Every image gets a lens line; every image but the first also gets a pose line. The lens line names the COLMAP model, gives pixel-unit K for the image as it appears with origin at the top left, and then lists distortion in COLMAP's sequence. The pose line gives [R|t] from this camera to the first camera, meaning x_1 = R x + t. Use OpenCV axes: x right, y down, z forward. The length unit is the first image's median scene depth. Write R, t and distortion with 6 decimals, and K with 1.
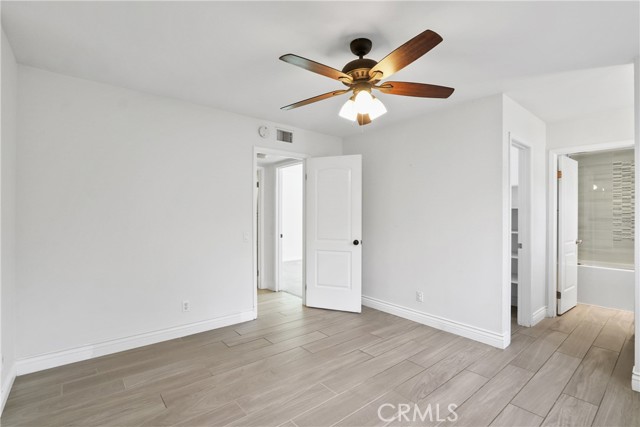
lens RADIAL K [[298.7, 0, 320.5], [0, 298.7, 214.6], [0, 0, 1]] dist [-0.013979, 0.002910]
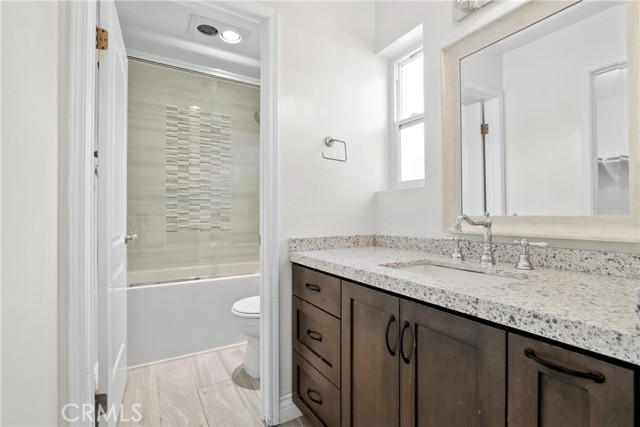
lens RADIAL K [[298.7, 0, 320.3], [0, 298.7, 214.8], [0, 0, 1]] dist [-0.013979, 0.002910]
pose [[0.156105, 0.000764, 0.987740, 0.436948], [0.004203, 0.999990, -0.001438, 0.054764], [-0.987731, 0.004376, 0.156101, 0.597256]]
